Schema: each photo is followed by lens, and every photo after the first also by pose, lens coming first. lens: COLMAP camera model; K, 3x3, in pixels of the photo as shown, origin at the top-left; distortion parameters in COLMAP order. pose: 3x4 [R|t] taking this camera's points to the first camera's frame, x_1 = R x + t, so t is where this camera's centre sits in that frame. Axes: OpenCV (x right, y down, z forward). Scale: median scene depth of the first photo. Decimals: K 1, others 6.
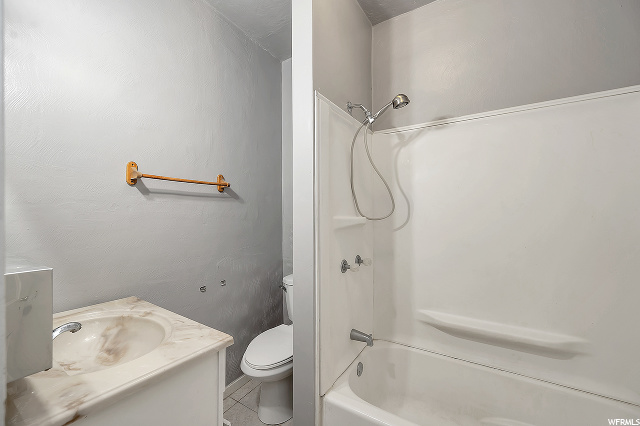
lens RADIAL K [[250.9, 0, 321.2], [0, 250.9, 215.1], [0, 0, 1]] dist [-0.000136, -0.000003]
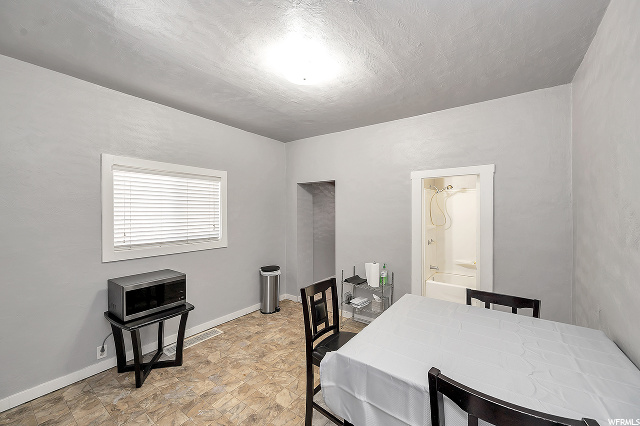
lens RADIAL K [[250.9, 0, 319.3], [0, 250.9, 211.3], [0, 0, 1]] dist [-0.000136, -0.000003]
pose [[0.997223, -0.000106, -0.074468, -0.823709], [0.000934, 0.999938, 0.011076, -0.165851], [0.074462, -0.011115, 0.997162, -1.704851]]
